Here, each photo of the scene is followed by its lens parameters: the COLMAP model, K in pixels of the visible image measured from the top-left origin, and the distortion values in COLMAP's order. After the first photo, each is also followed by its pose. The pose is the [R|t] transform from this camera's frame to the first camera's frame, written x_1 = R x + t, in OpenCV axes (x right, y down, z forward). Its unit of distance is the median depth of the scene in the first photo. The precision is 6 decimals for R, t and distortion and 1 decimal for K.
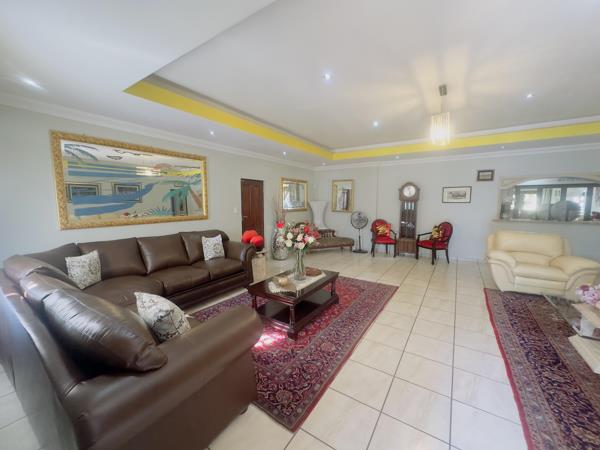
lens RADIAL K [[239.6, 0, 299.2], [0, 239.6, 226.1], [0, 0, 1]] dist [0.000152, -0.000244]
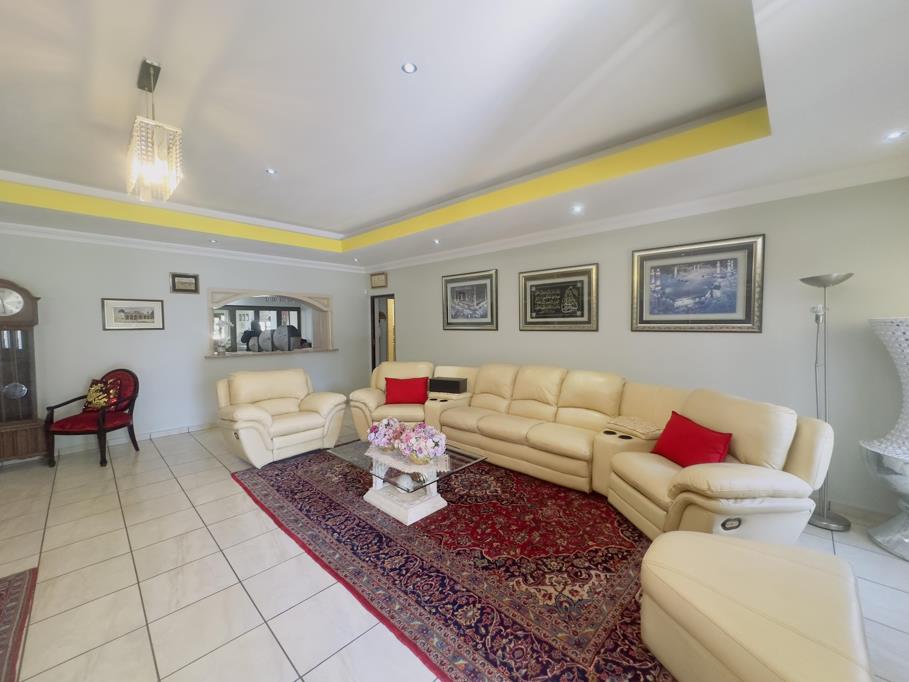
lens RADIAL K [[363.1, 0, 453.2], [0, 363.1, 340.8], [0, 0, 1]] dist [0.000152, -0.000244]
pose [[0.181884, -0.041433, 0.982447, 0.015984], [0.109497, 0.993752, 0.021638, -0.023727], [-0.977204, 0.103640, 0.185285, 0.272191]]
